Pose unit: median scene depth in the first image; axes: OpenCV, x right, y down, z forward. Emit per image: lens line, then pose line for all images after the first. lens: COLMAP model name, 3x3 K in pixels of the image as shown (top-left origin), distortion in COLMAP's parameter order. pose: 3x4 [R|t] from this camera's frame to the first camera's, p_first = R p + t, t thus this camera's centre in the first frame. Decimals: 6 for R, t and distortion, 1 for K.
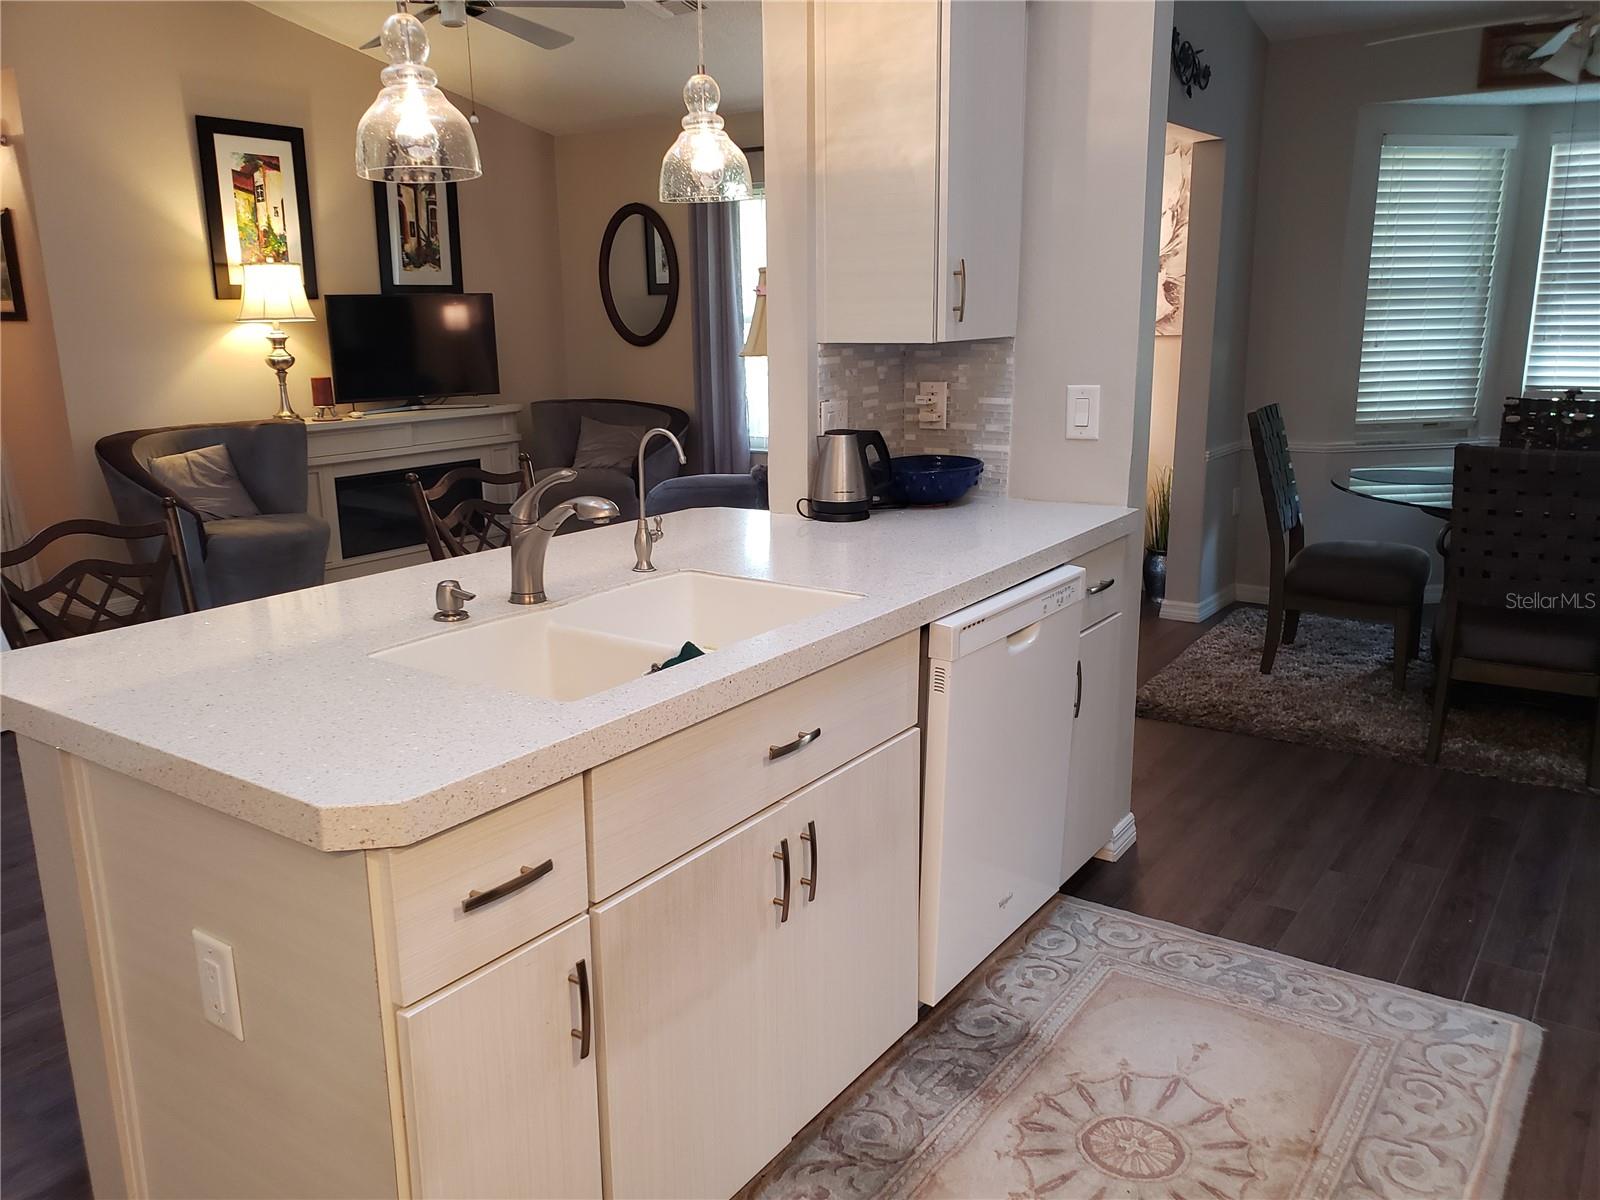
lens RADIAL K [[1240.0, 0, 763.5], [0, 1240.0, 620.5], [0, 0, 1]] dist [0.021919, -0.006114]
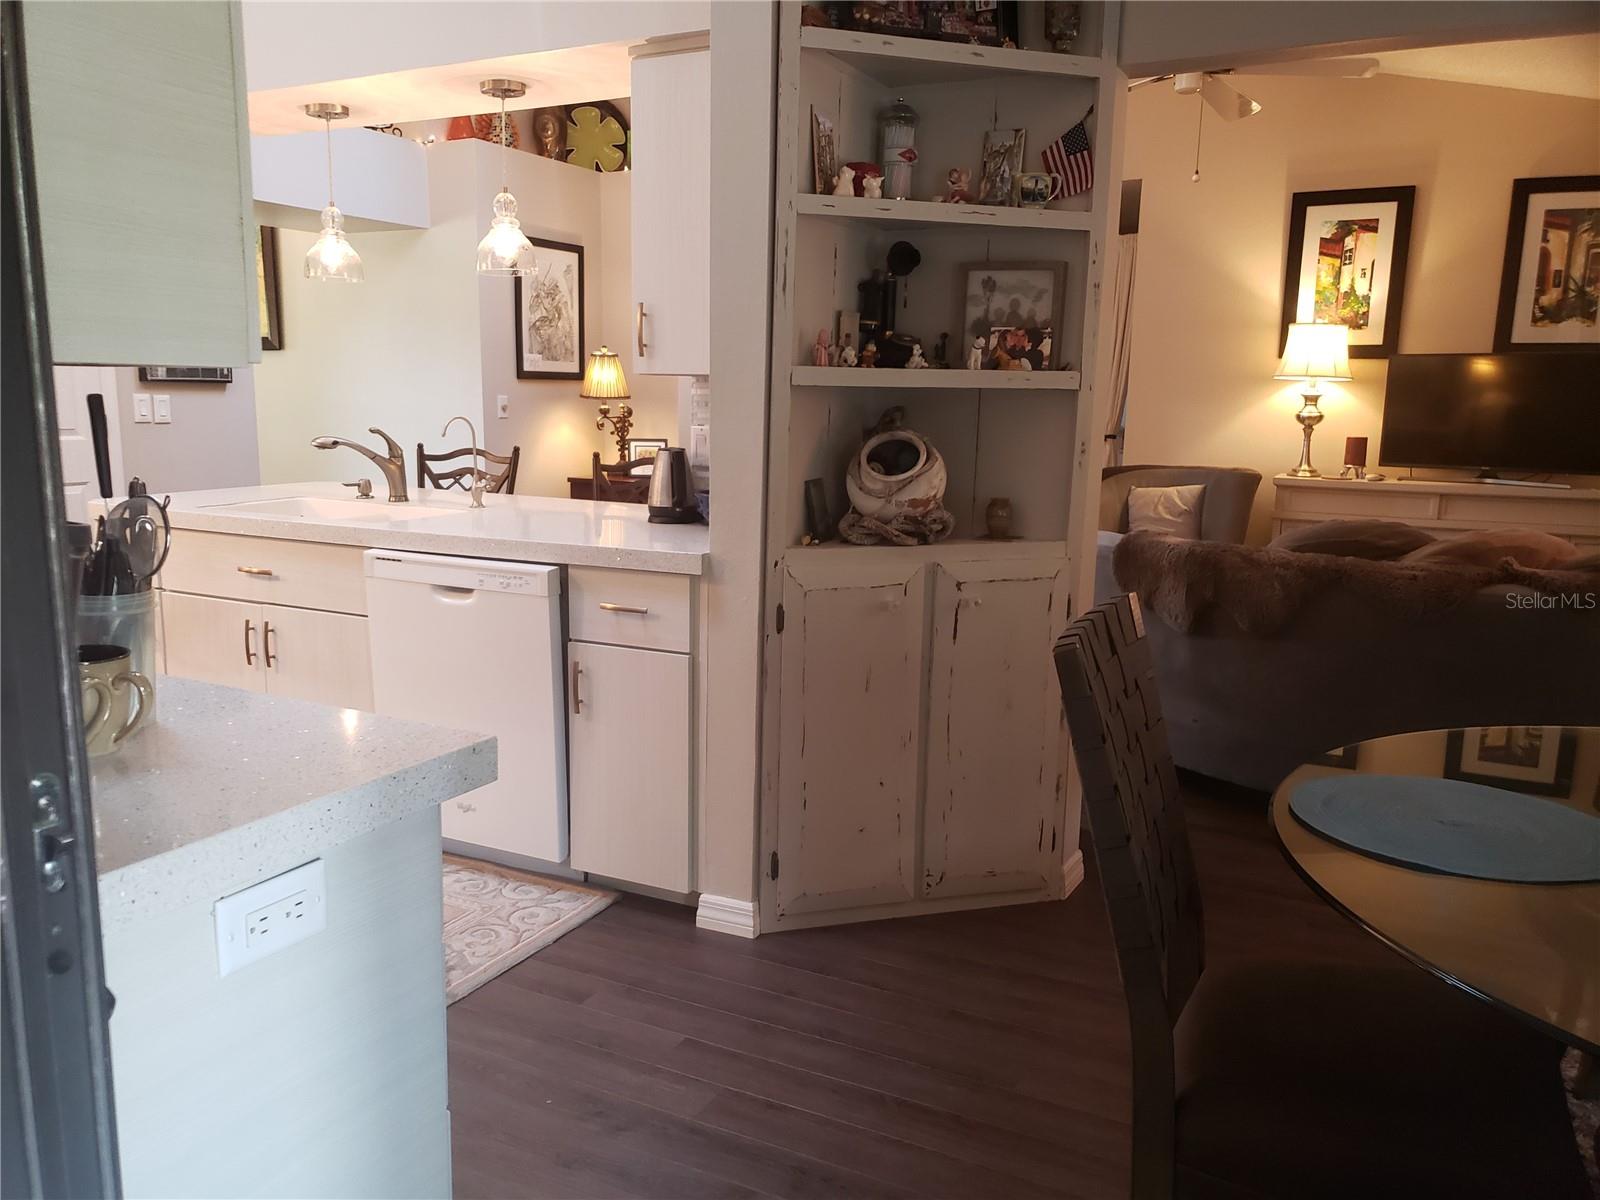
lens RADIAL K [[1240.0, 0, 779.1], [0, 1240.0, 630.6], [0, 0, 1]] dist [0.021919, -0.006114]
pose [[0.146313, 0.208808, -0.966950, 0.583536], [-0.259207, 0.951409, 0.166230, -0.097435], [0.954675, 0.226318, 0.193328, 0.417912]]
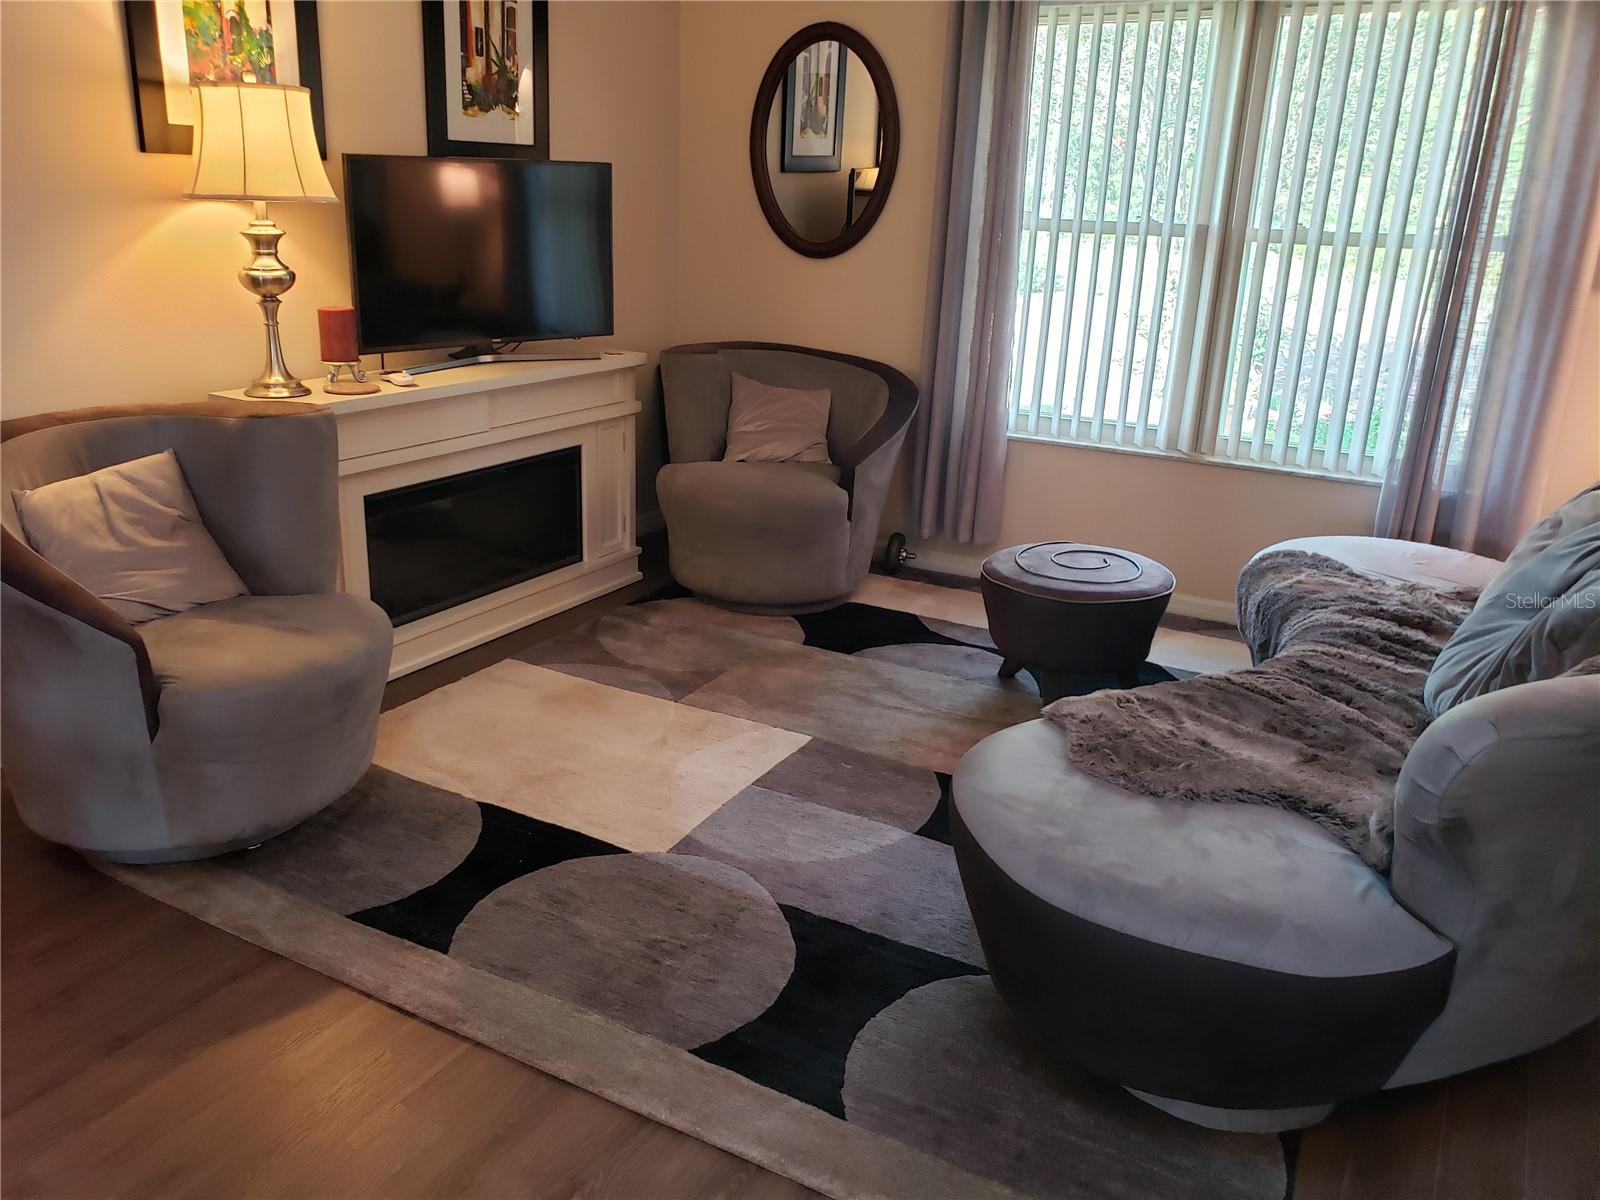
lens RADIAL K [[1240.0, 0, 773.7], [0, 1240.0, 602.9], [0, 0, 1]] dist [0.021919, -0.006114]
pose [[0.993095, 0.014946, 0.116358, -0.234265], [-0.024666, 0.996282, 0.082551, -0.120615], [-0.114692, -0.084851, 0.989771, 0.441634]]
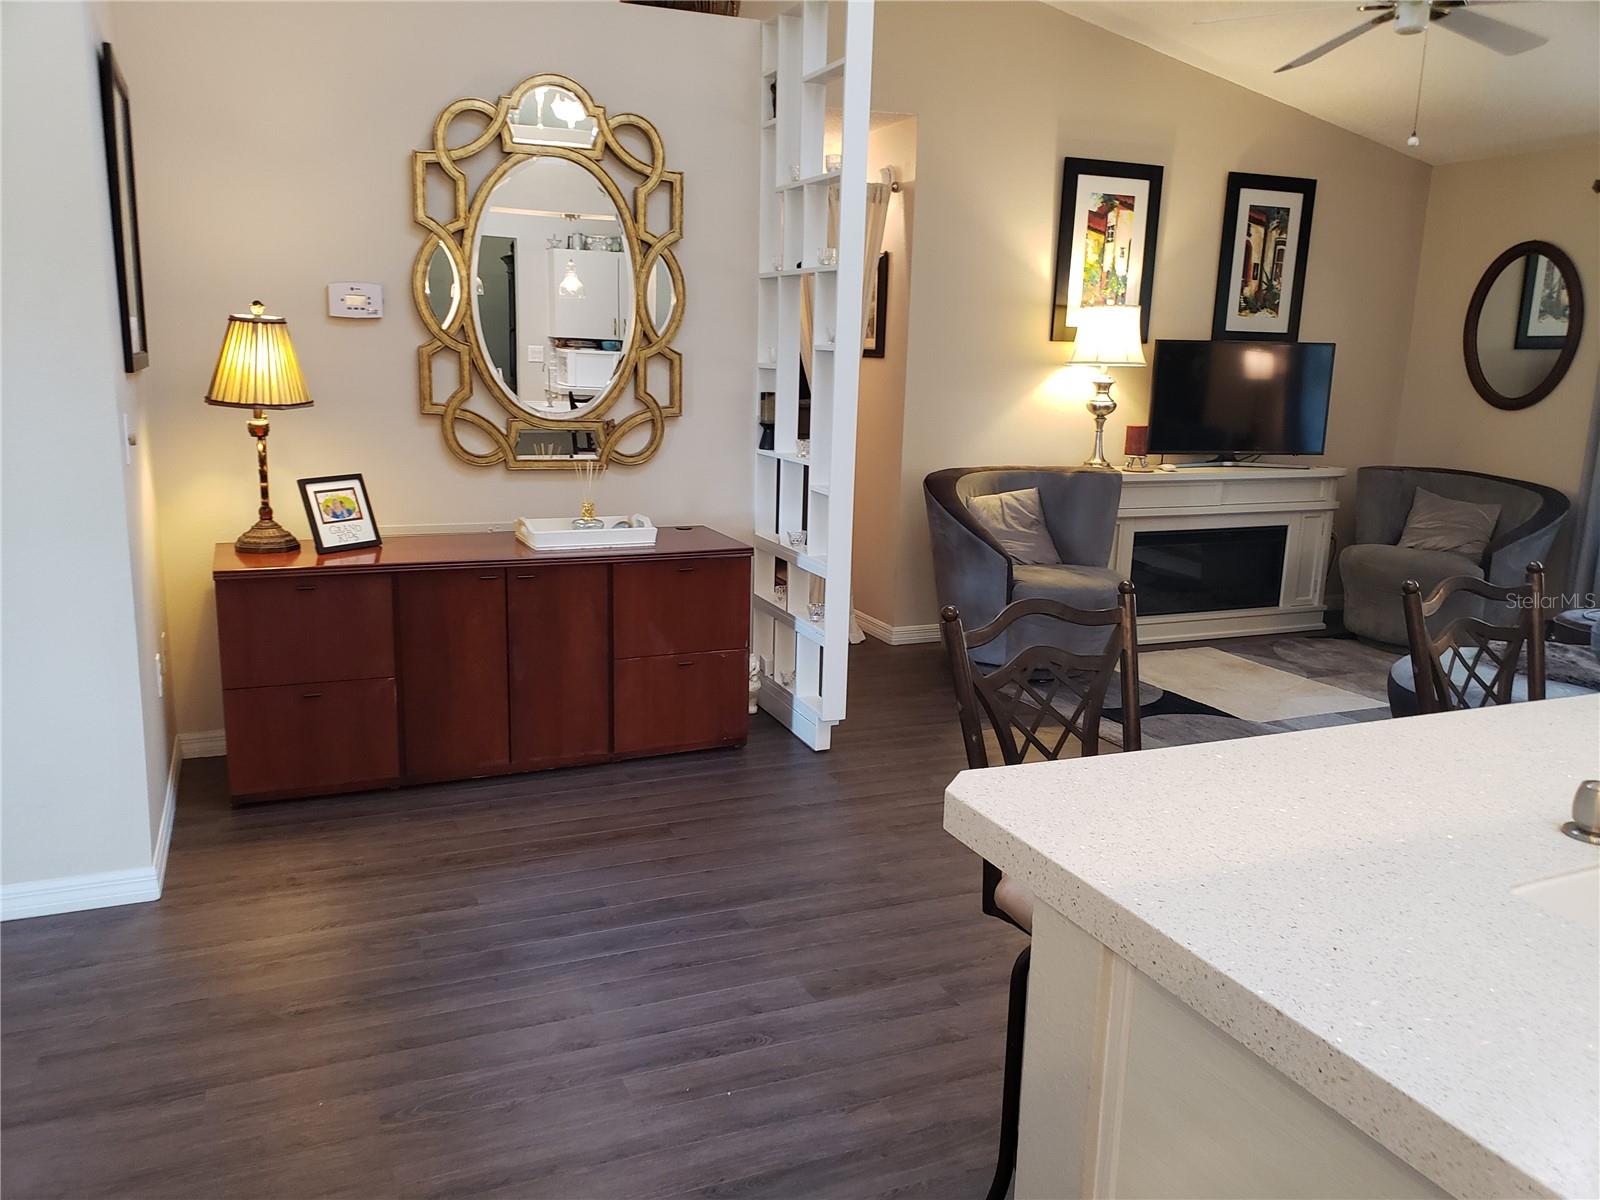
lens RADIAL K [[1240.0, 0, 796.5], [0, 1240.0, 605.8], [0, 0, 1]] dist [0.021919, -0.006114]
pose [[0.861390, 0.139727, -0.488348, -0.101702], [-0.161051, 0.986945, -0.001690, -0.017663], [0.481737, 0.080105, 0.872647, 0.065140]]
